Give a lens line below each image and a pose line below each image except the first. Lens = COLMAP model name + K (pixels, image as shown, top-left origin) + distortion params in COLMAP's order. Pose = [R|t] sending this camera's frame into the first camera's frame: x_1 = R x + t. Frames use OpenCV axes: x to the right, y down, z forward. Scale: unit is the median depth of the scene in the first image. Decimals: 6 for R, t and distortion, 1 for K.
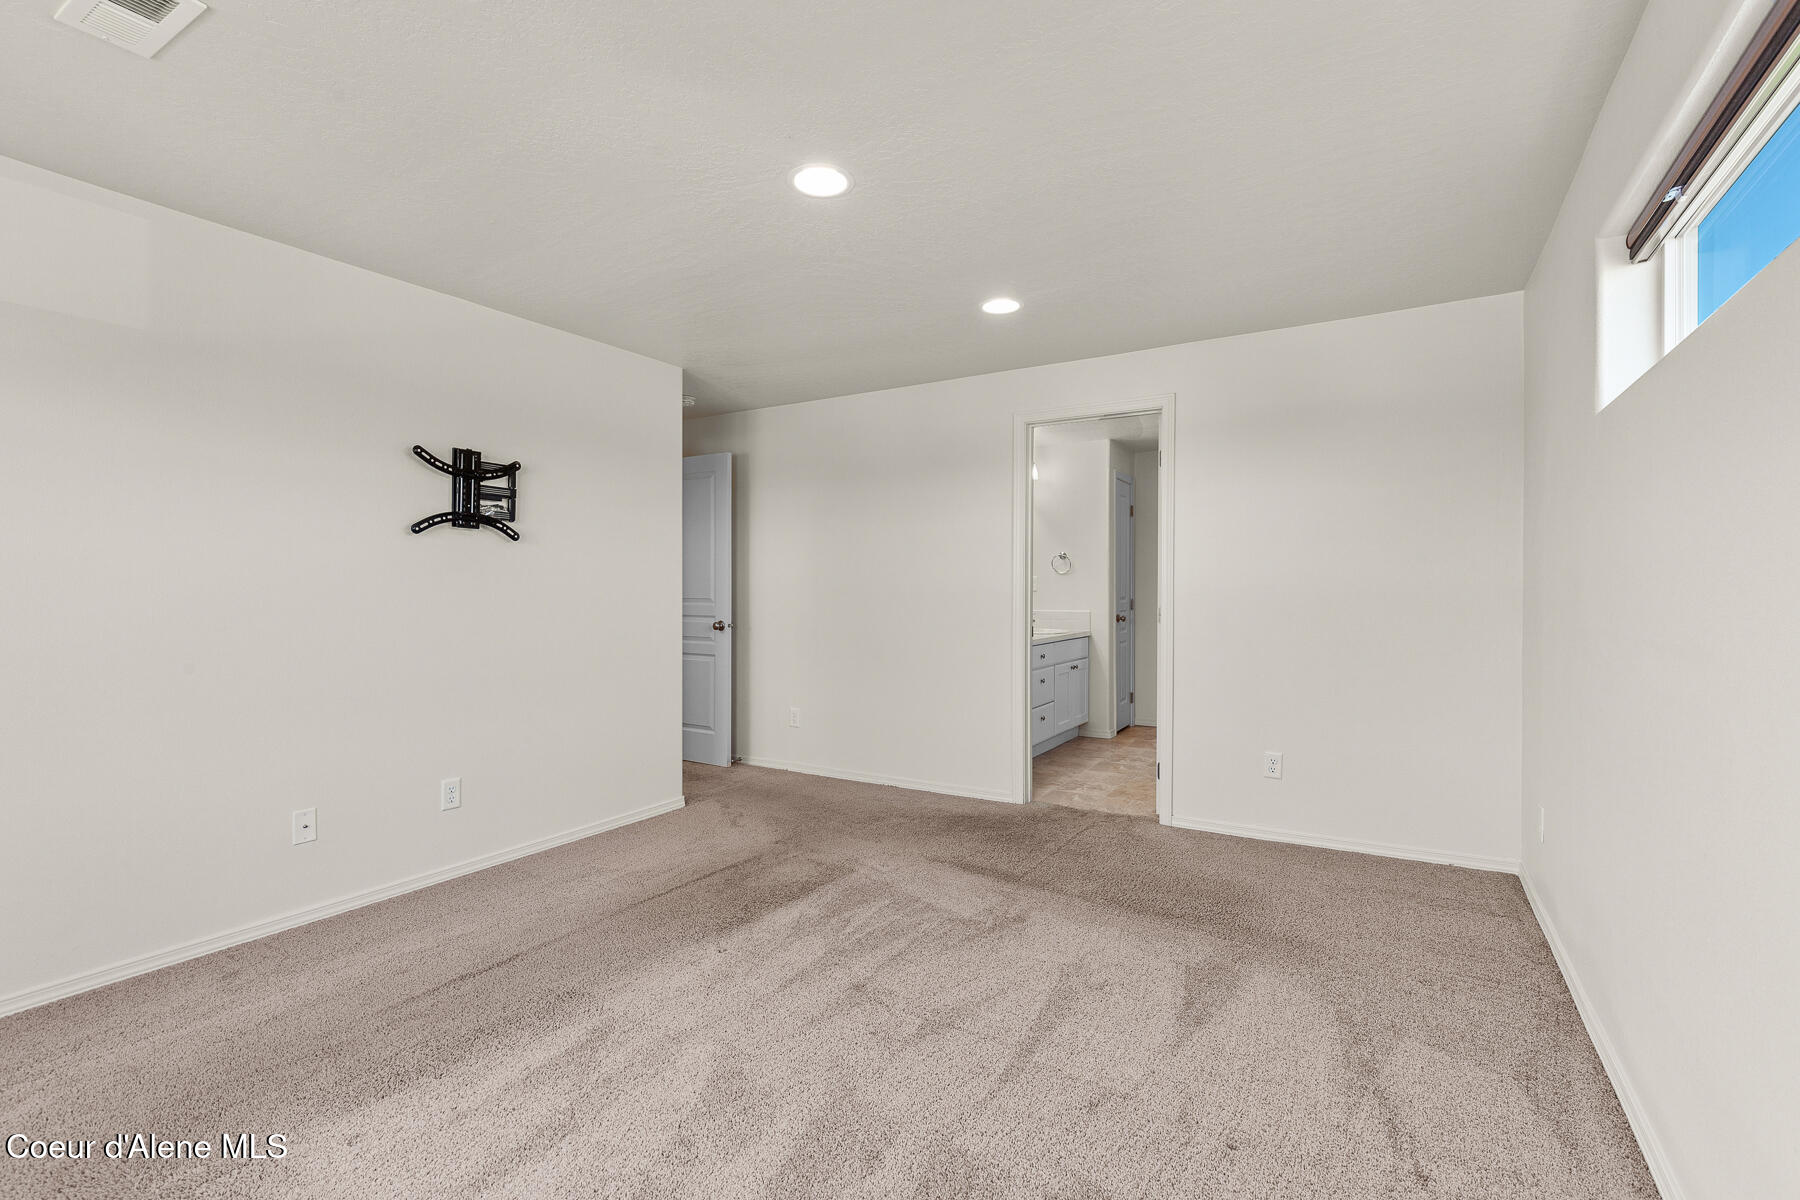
lens RADIAL K [[830.3, 0, 900.0], [0, 830.3, 600.0], [0, 0, 1]] dist [0.001806, 0.000312]
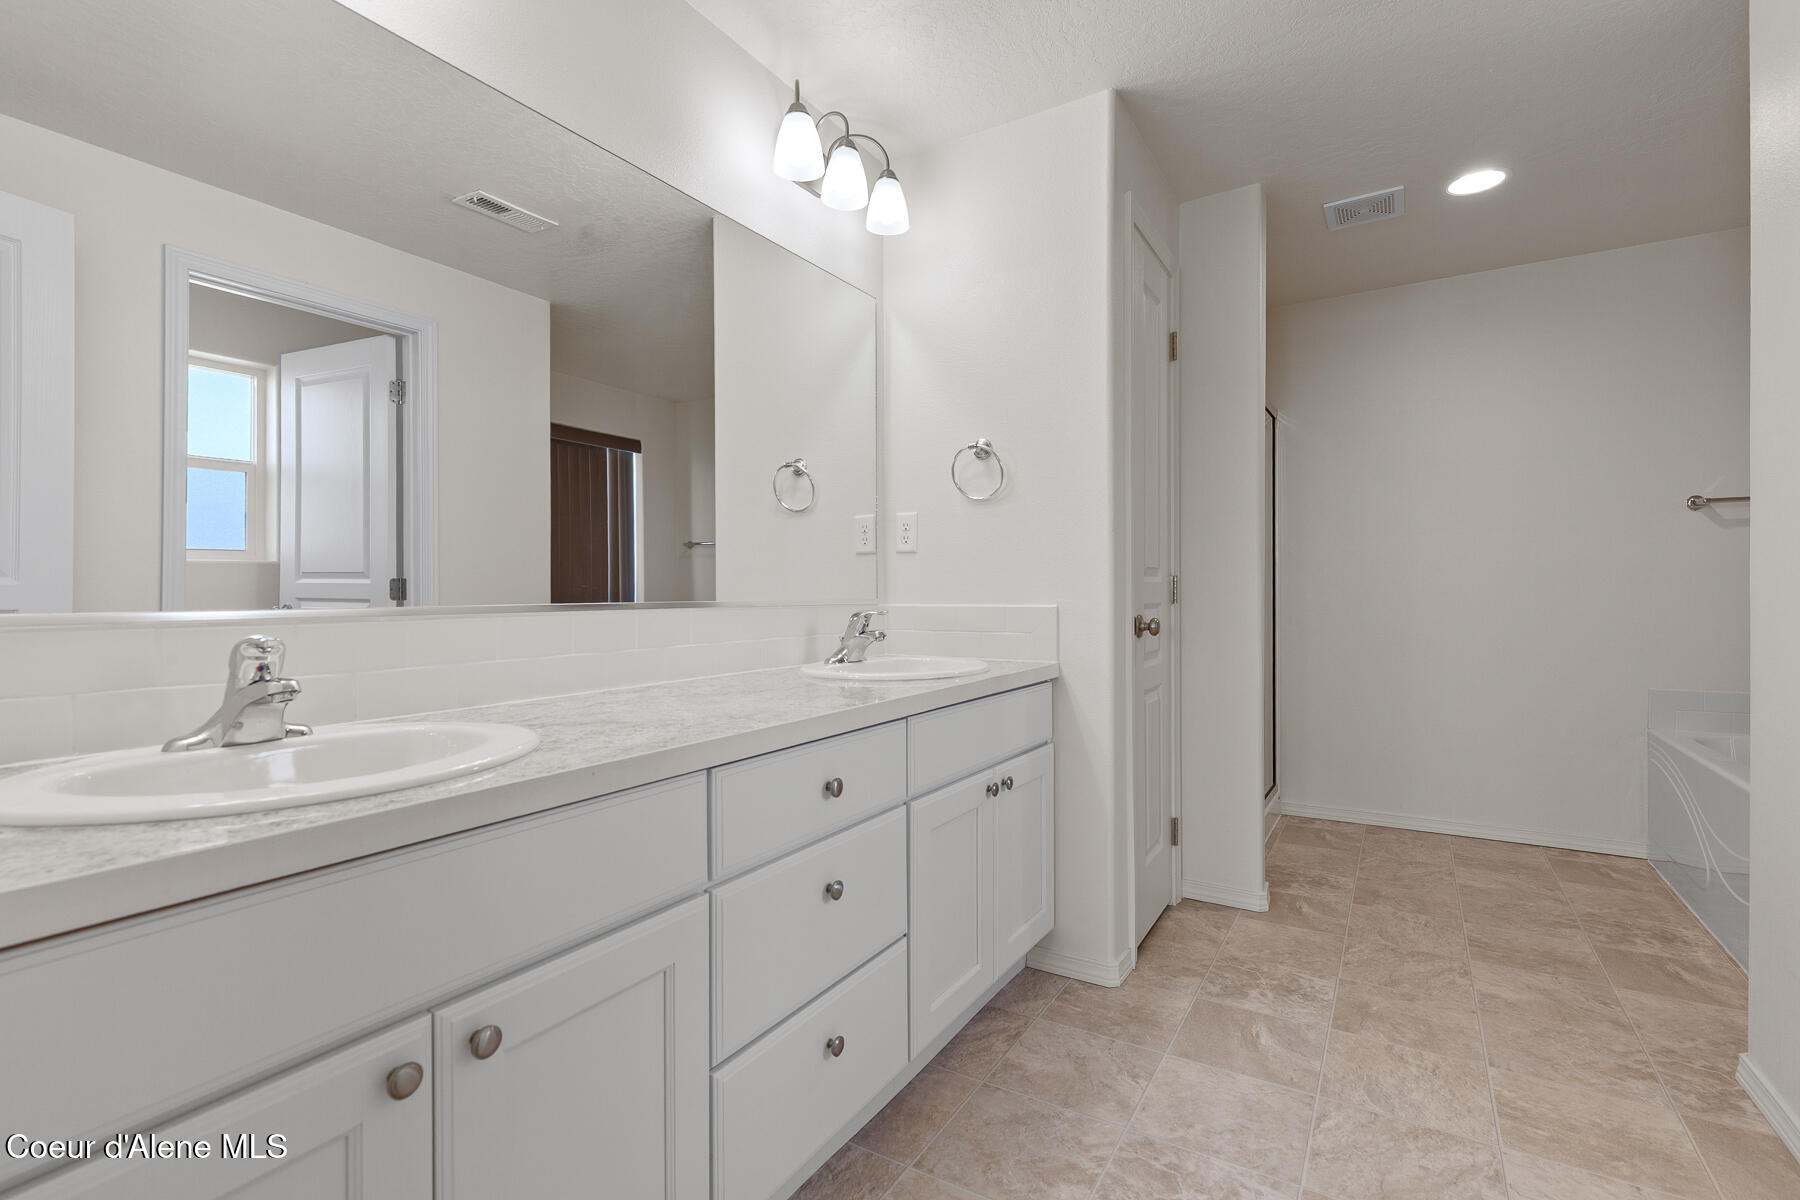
lens RADIAL K [[807.7, 0, 900.0], [0, 807.7, 600.0], [0, 0, 1]] dist [-0.001680, -0.000349]
pose [[0.999874, -0.002517, -0.015692, 0.166281], [0.002572, 0.999991, 0.003516, 0.009136], [0.015683, -0.003556, 0.999871, 0.656157]]
